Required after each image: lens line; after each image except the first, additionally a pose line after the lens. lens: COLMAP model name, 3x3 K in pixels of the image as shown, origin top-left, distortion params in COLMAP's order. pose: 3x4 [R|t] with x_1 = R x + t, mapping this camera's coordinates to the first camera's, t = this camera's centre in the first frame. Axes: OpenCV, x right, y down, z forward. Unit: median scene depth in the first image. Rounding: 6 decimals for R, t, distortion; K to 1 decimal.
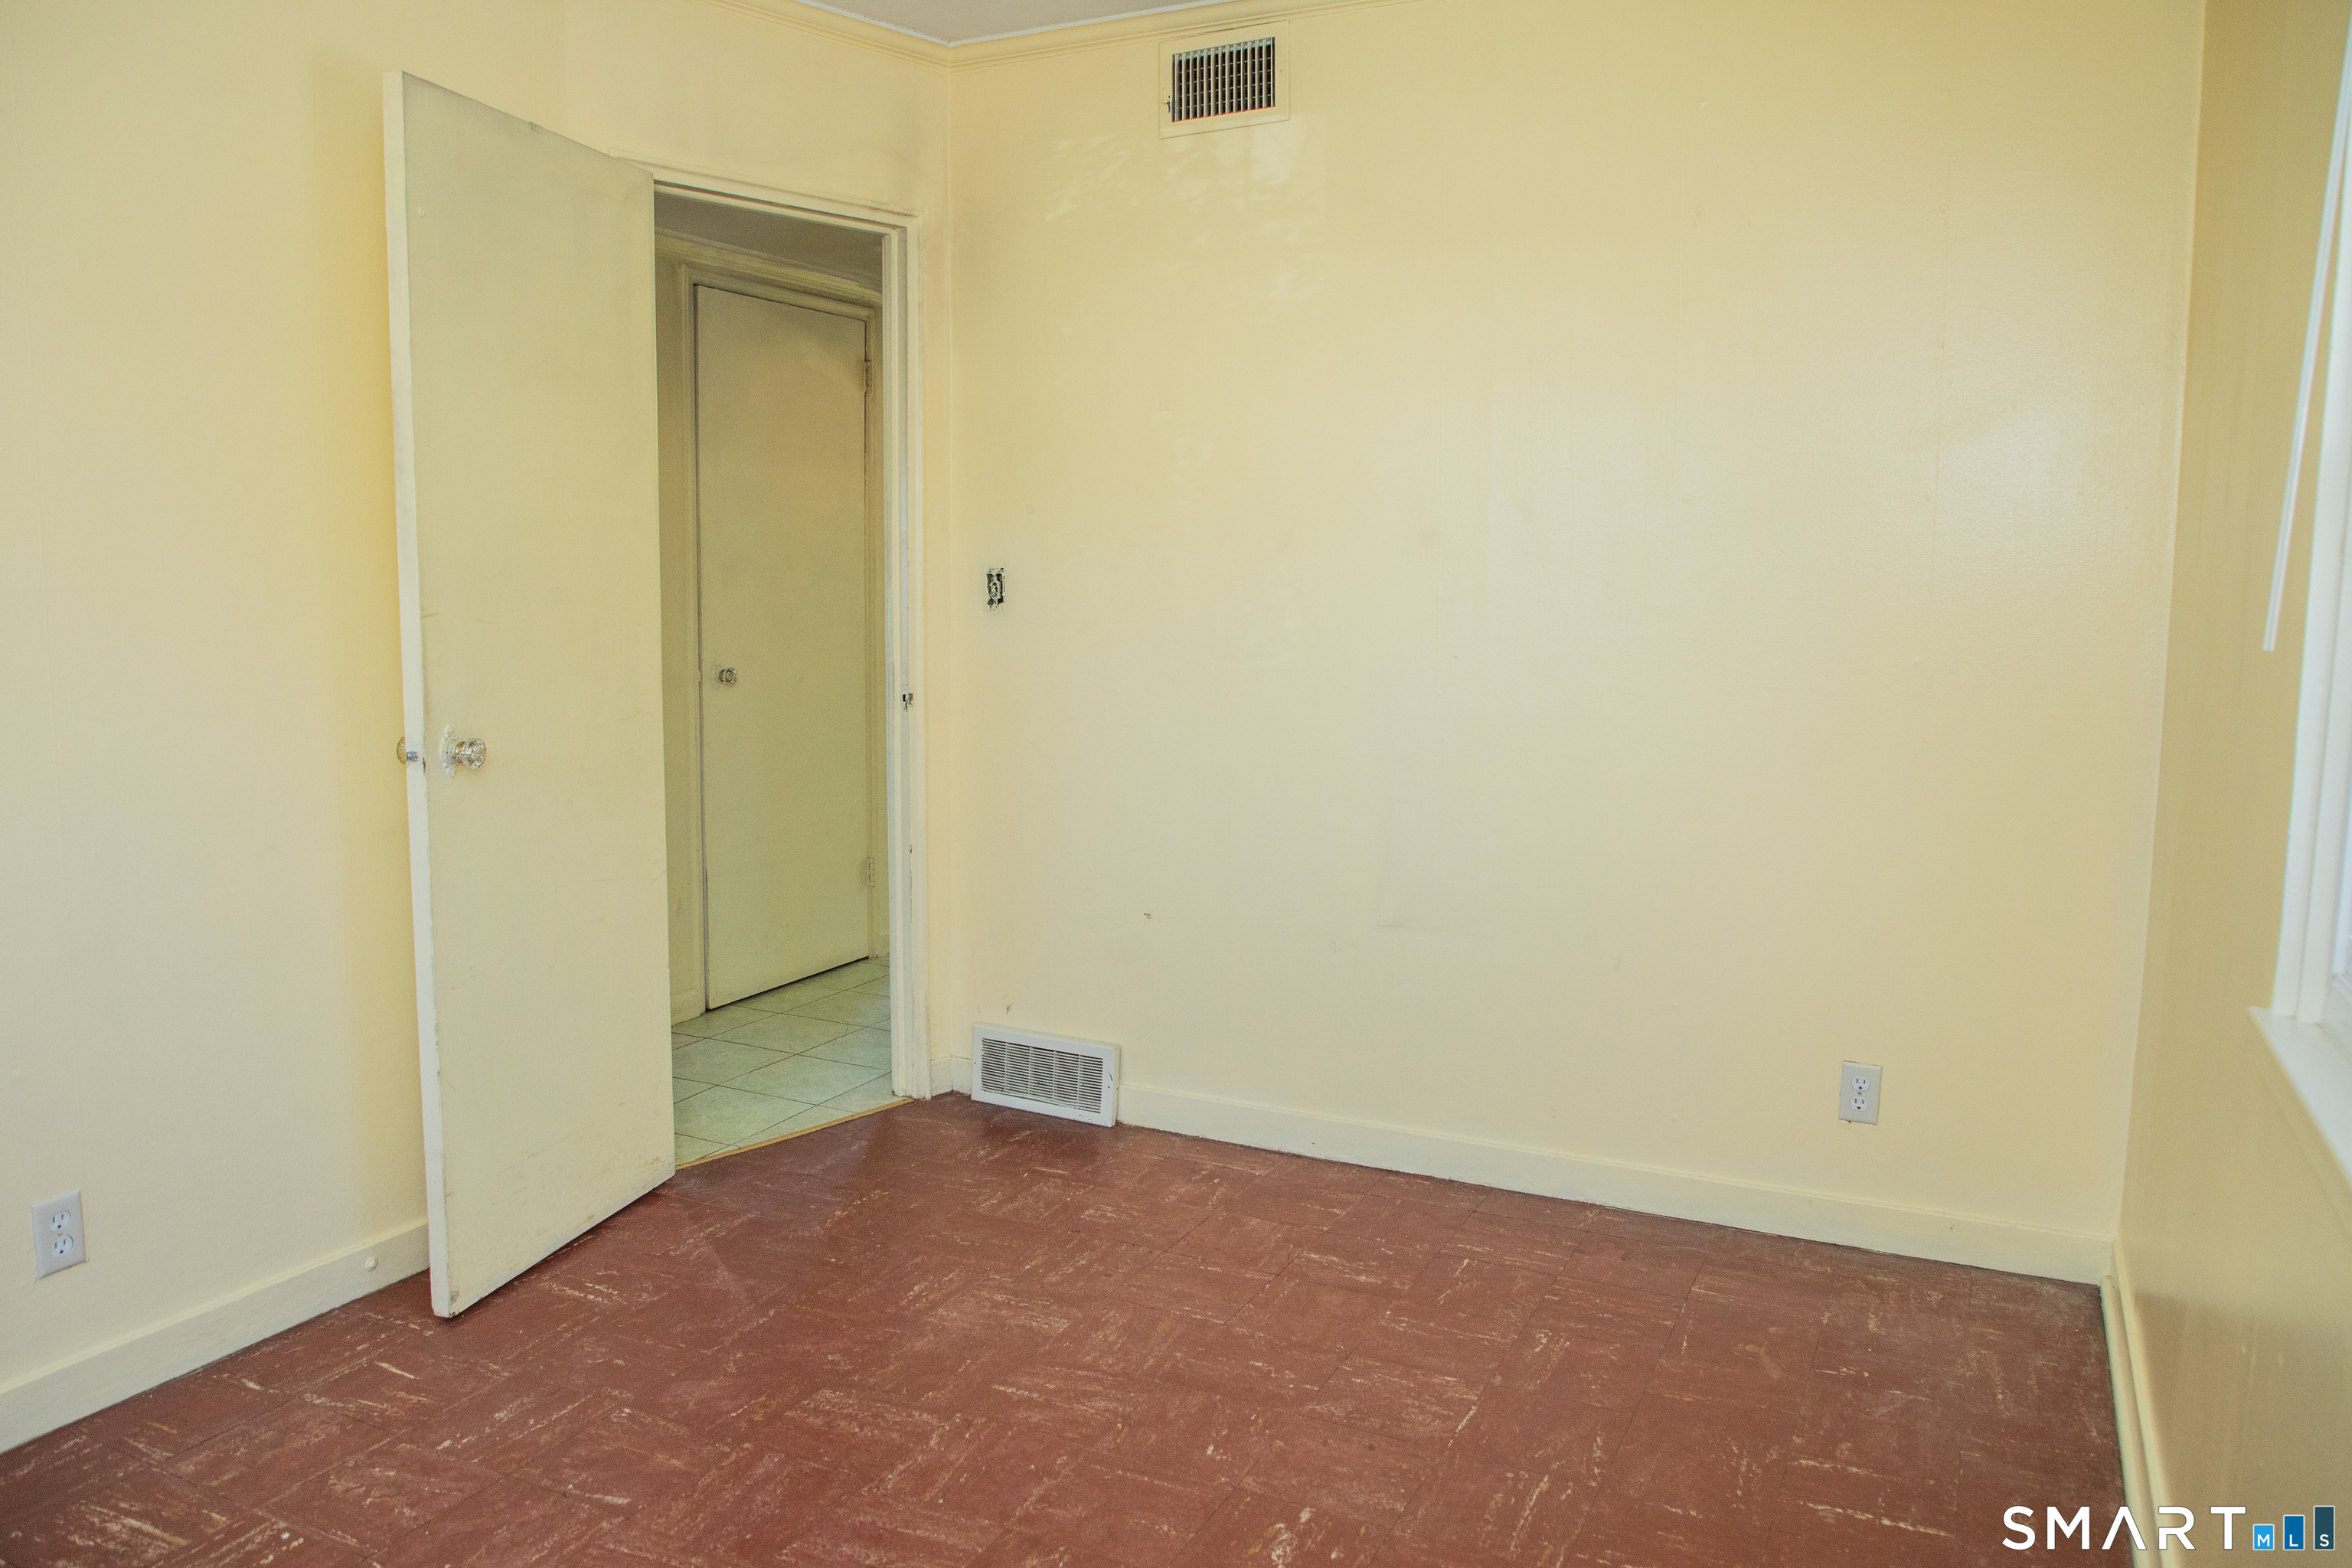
lens RADIAL K [[1682.6, 0, 1173.2], [0, 1682.6, 773.8], [0, 0, 1]] dist [-0.056523, 0.003401]
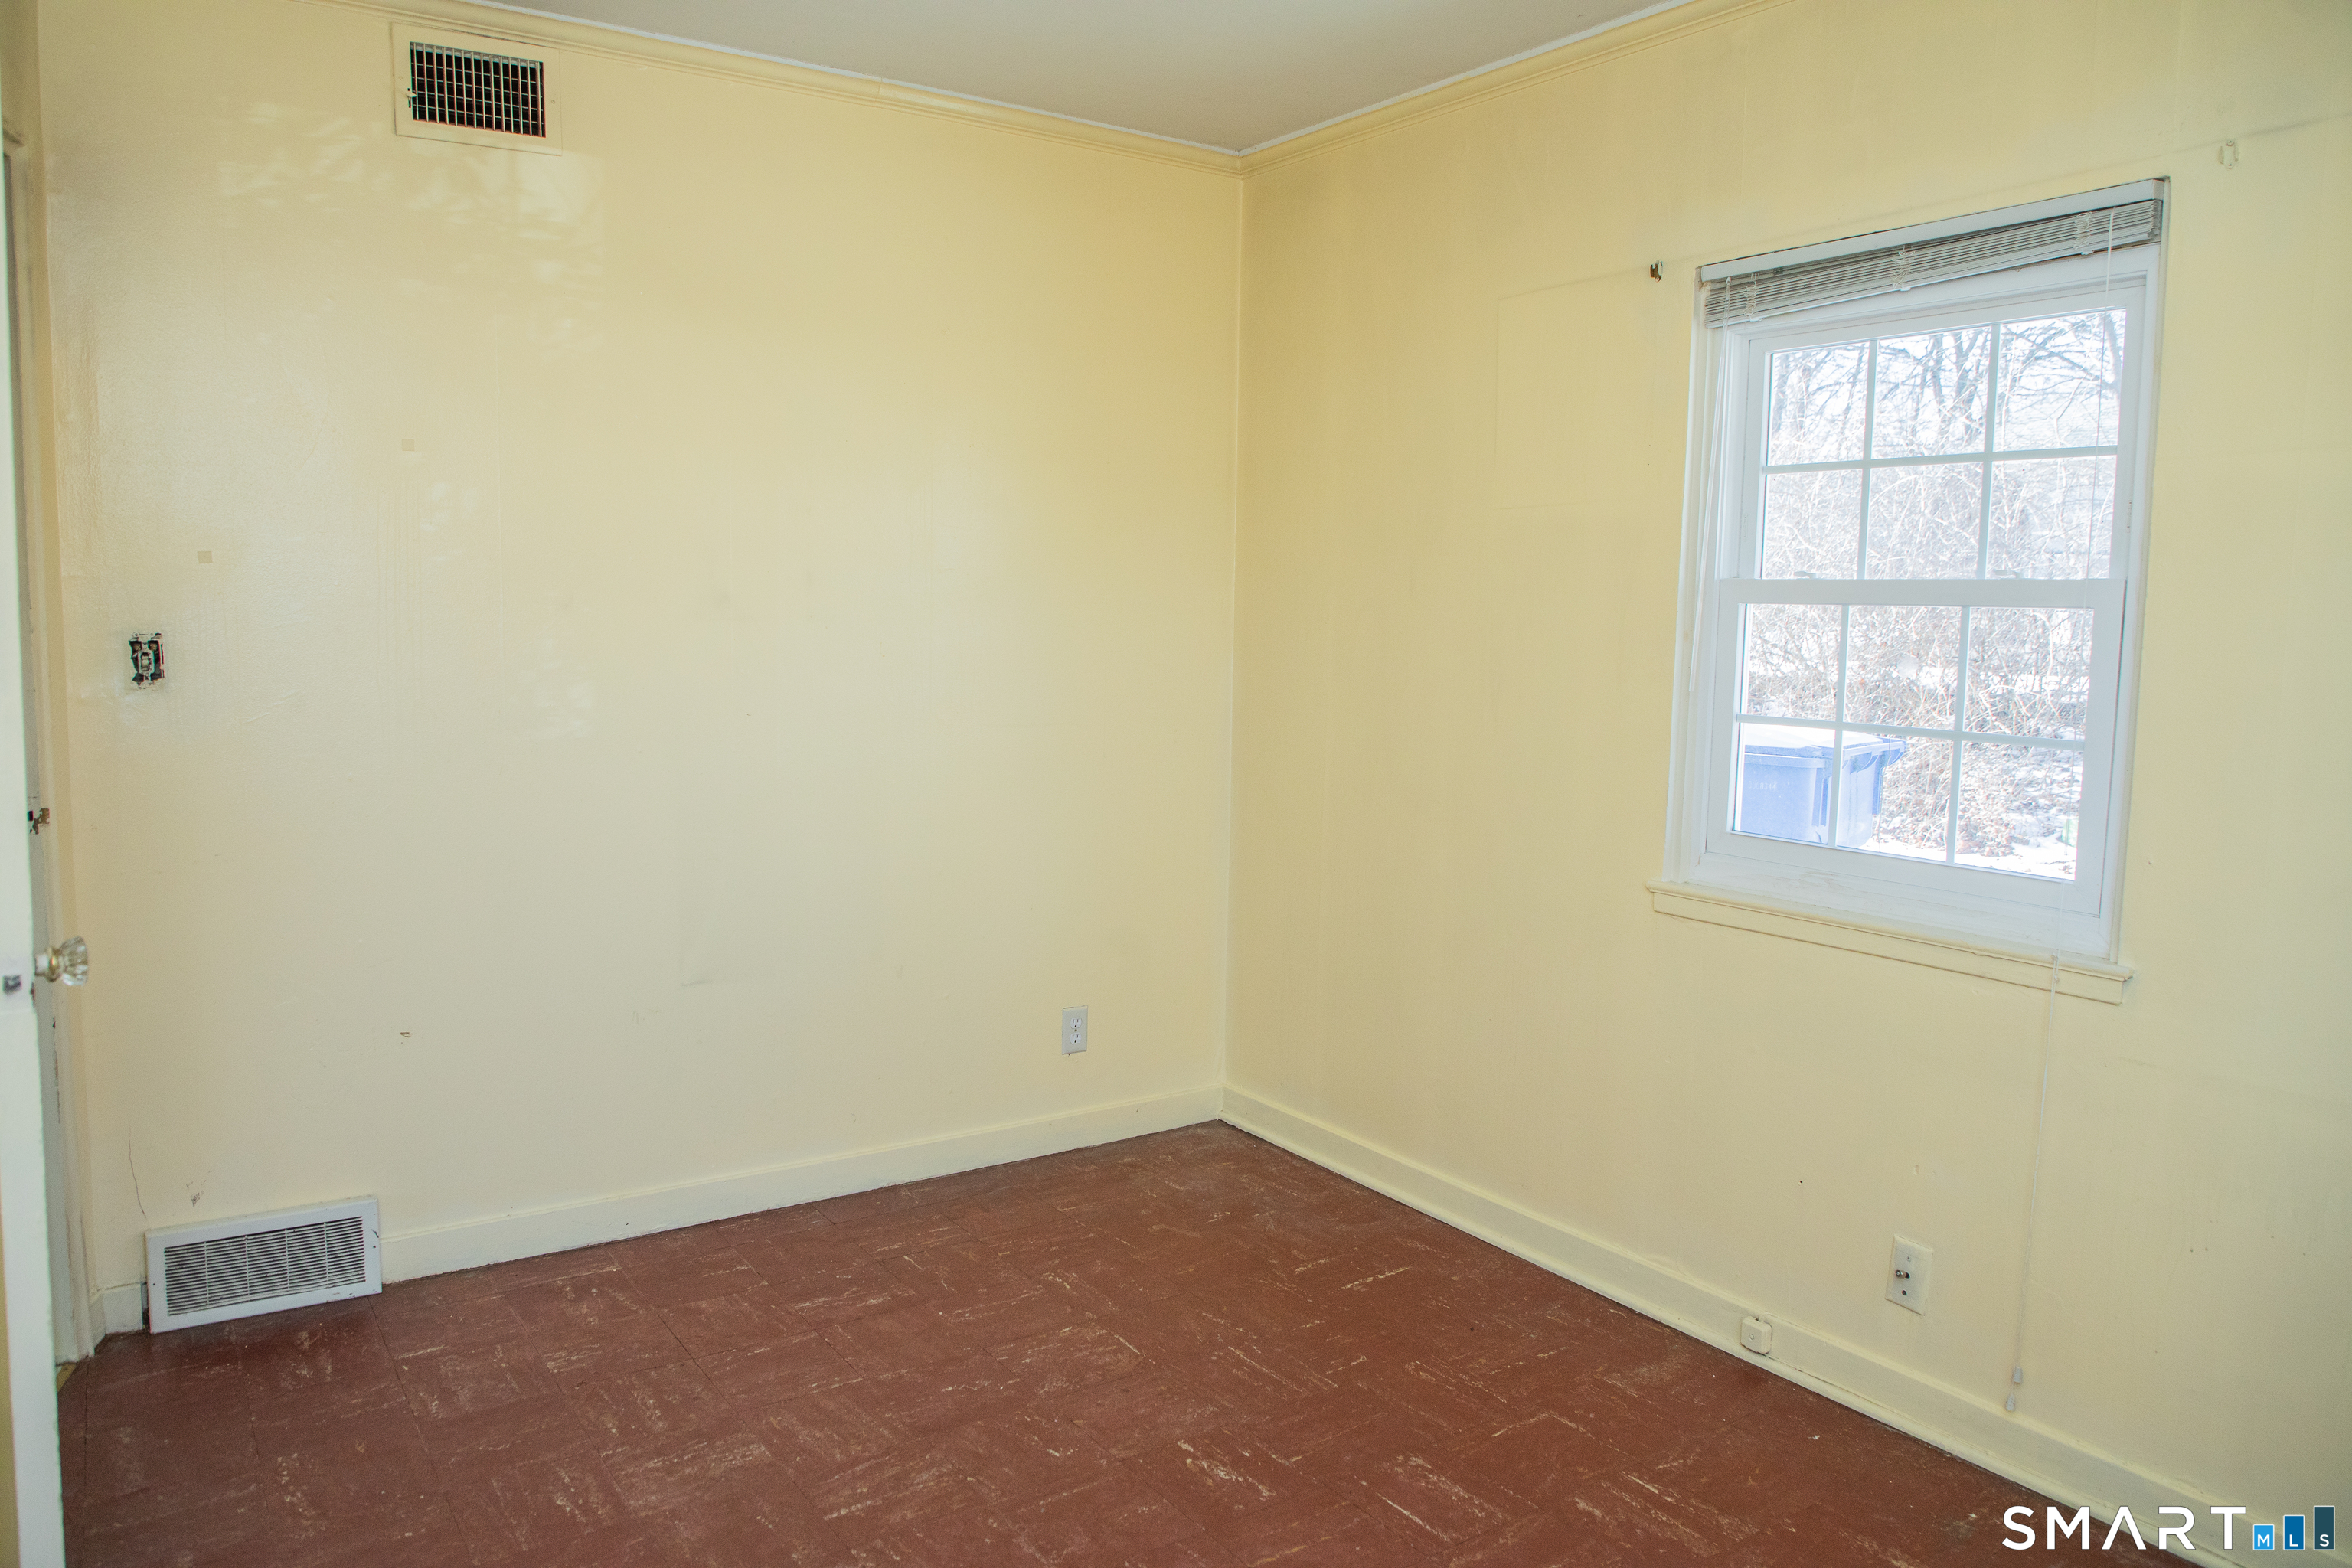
lens RADIAL K [[1603.5, 0, 1176.0], [0, 1603.5, 784.0], [0, 0, 1]] dist [-0.084801, 0.051610]
pose [[0.483293, -0.095797, 0.870202, -0.617972], [0.093422, 0.993963, 0.057537, -0.063569], [-0.870460, 0.053488, 0.489324, 0.309518]]
